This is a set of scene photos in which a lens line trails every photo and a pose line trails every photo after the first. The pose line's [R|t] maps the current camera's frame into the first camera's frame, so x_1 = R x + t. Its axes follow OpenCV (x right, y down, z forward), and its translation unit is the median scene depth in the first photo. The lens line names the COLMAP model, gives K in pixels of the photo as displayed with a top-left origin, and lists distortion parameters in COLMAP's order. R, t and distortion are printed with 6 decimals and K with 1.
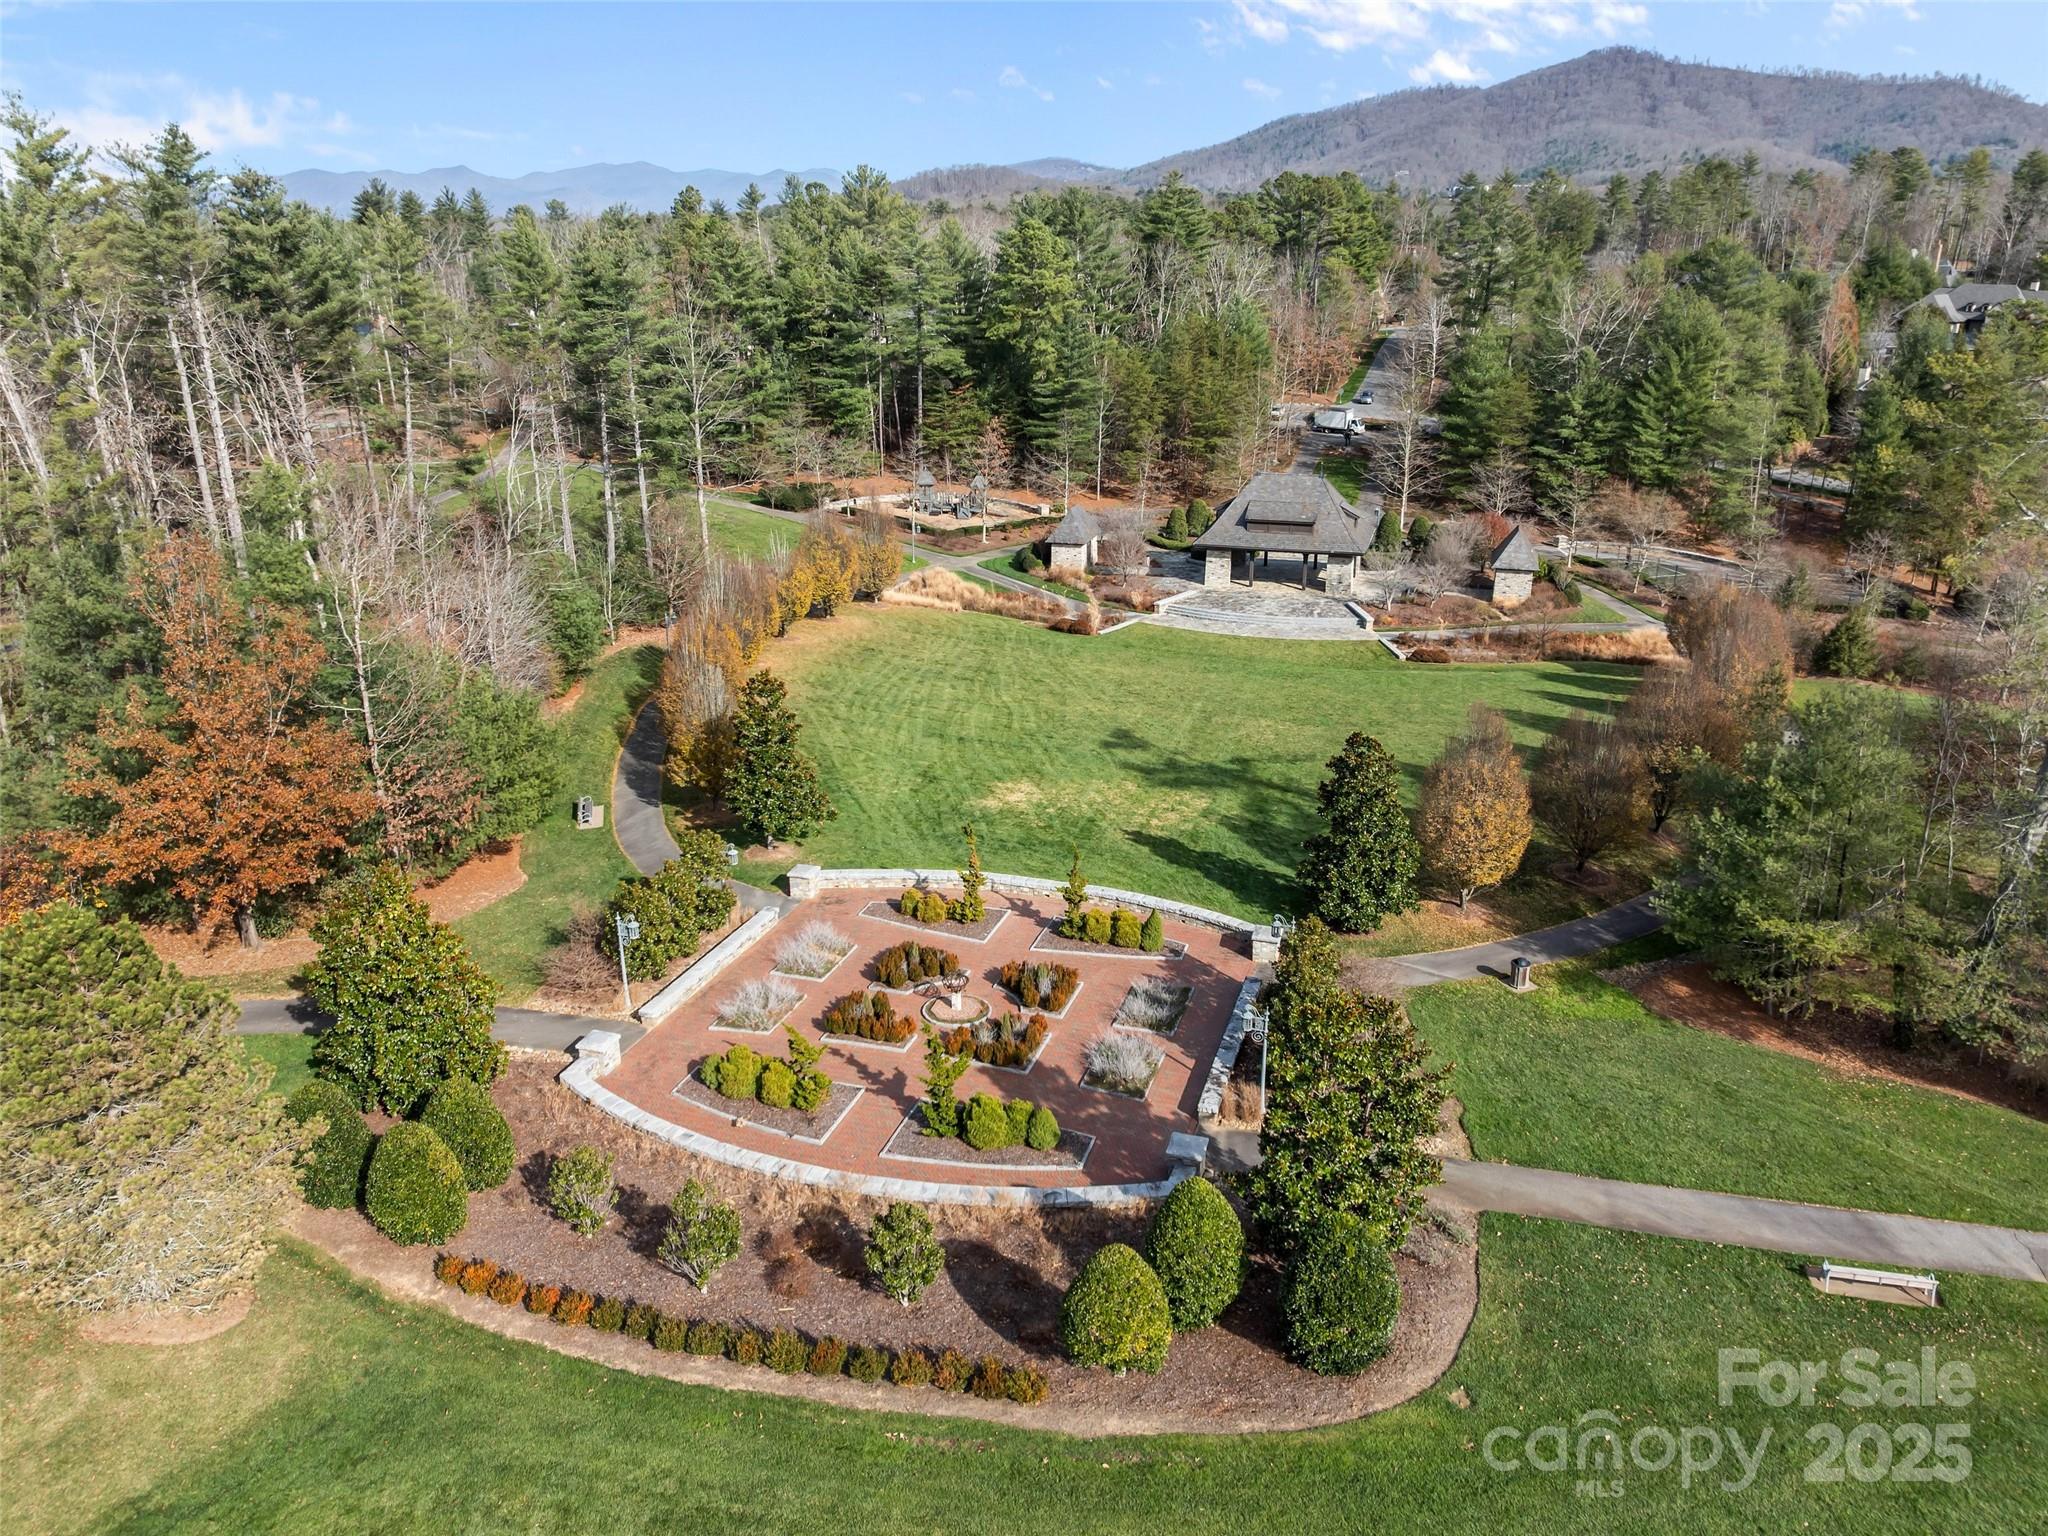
lens RADIAL K [[1449.2, 0, 1018.5], [0, 1449.2, 761.9], [0, 0, 1]] dist [-0.031779, -0.002863]
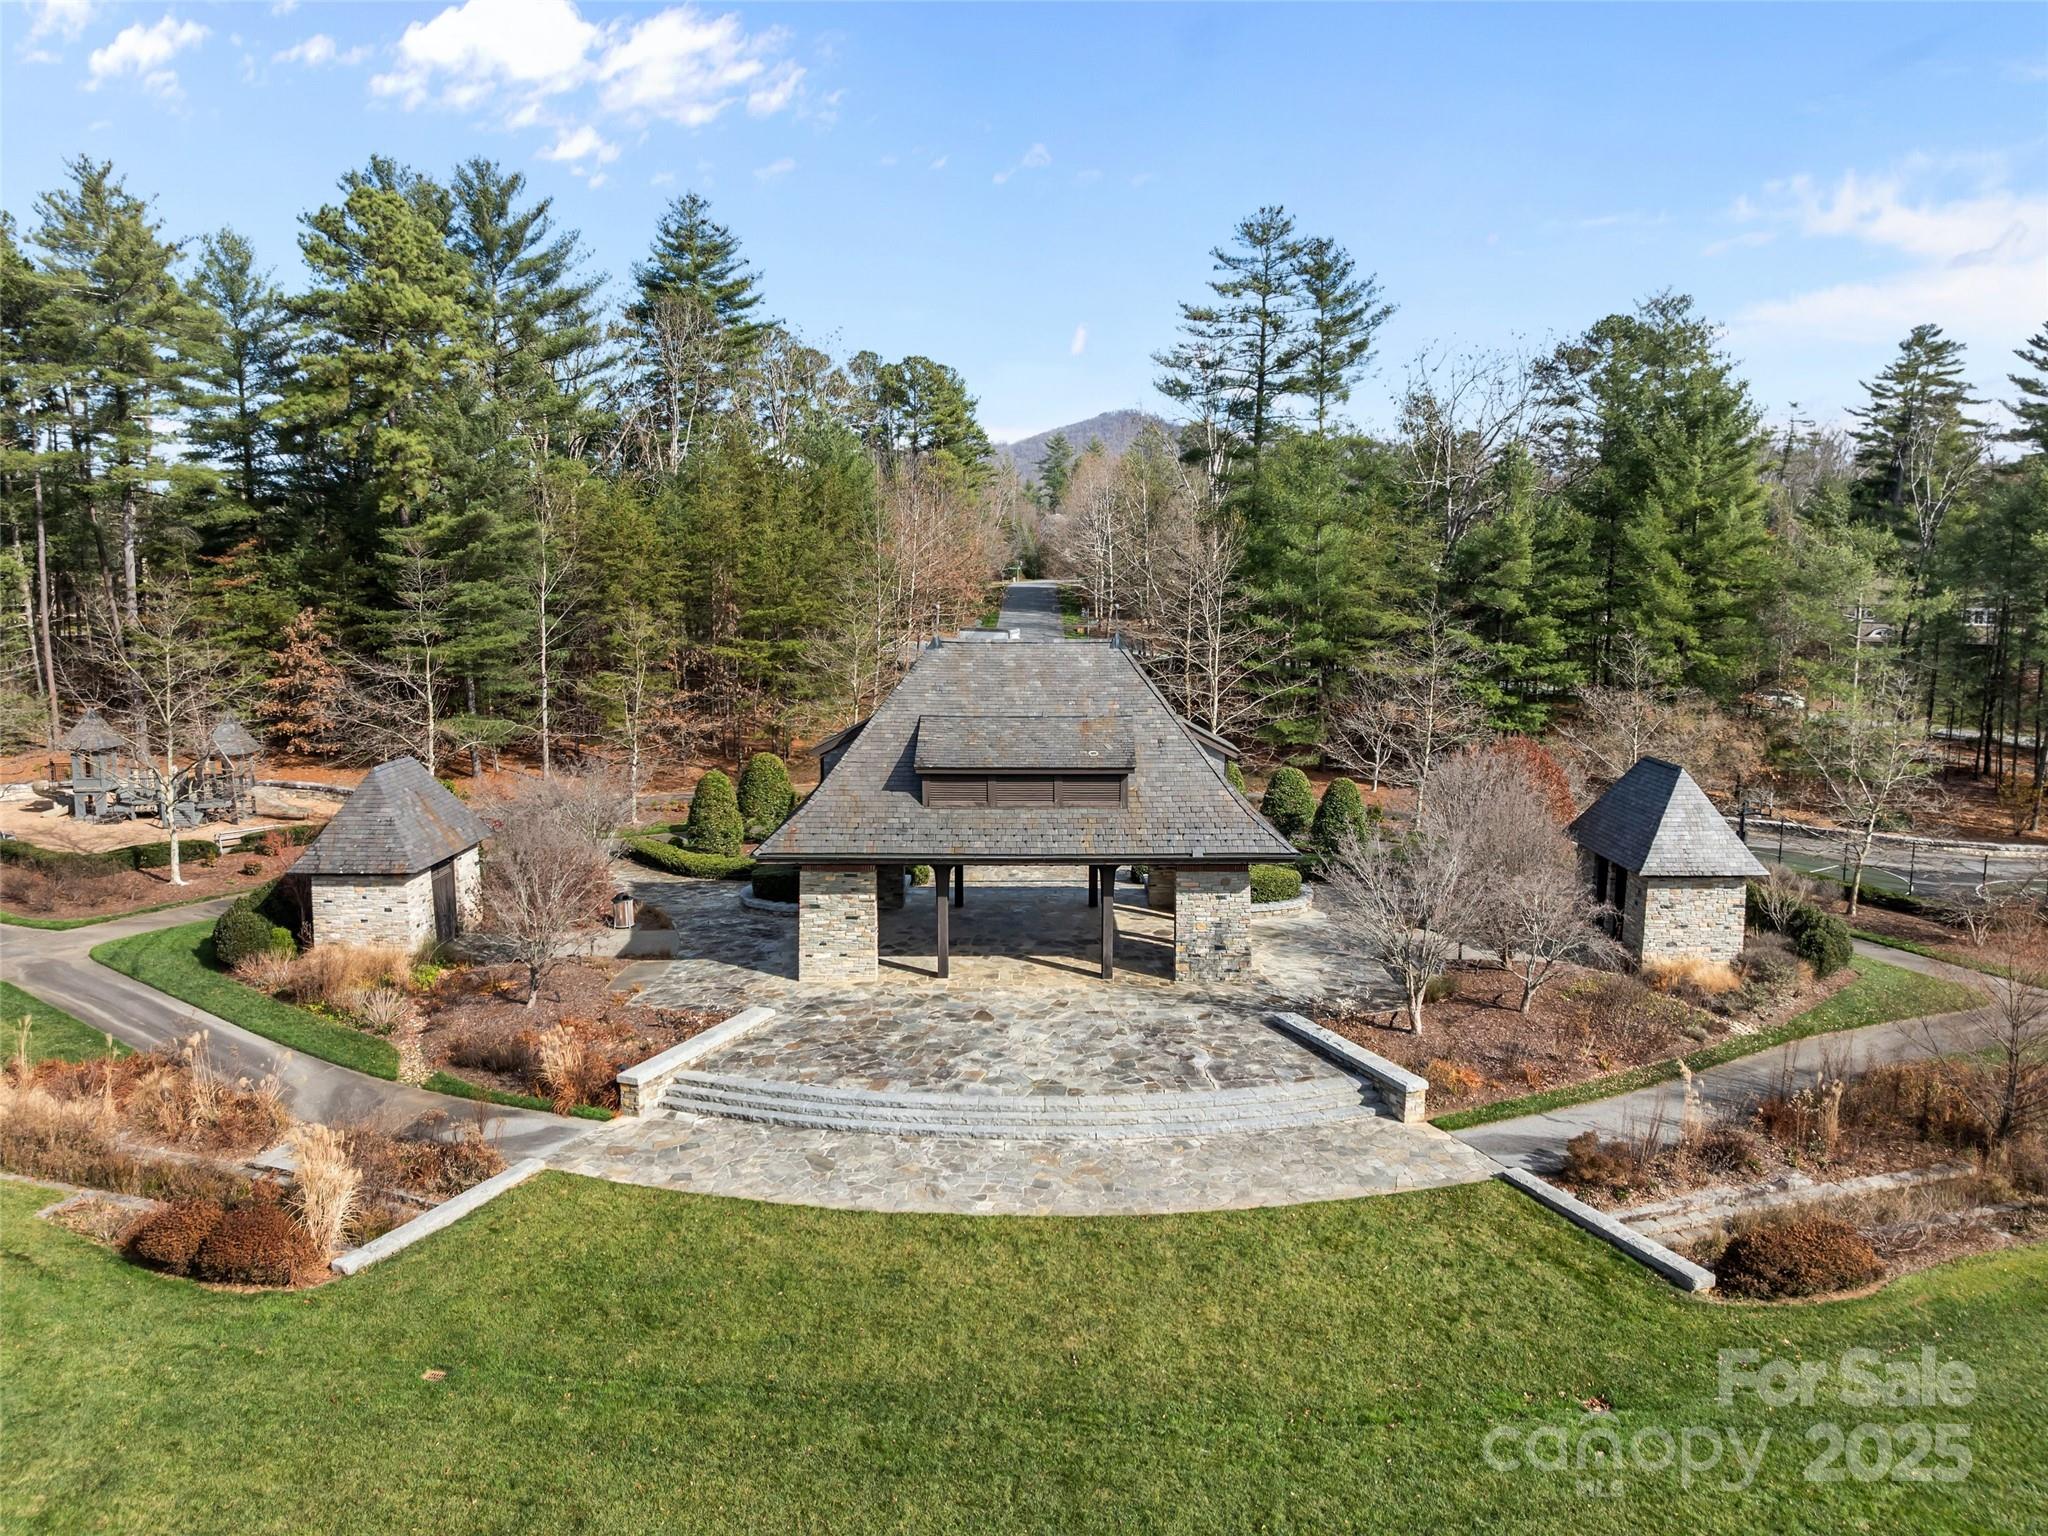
lens RADIAL K [[1449.2, 0, 1021.3], [0, 1449.2, 770.6], [0, 0, 1]] dist [-0.031779, -0.002863]
pose [[0.955477, -0.030285, 0.293506, 0.082139], [0.093674, 0.974394, -0.204404, -0.096056], [-0.279800, 0.222798, 0.933849, 0.668998]]
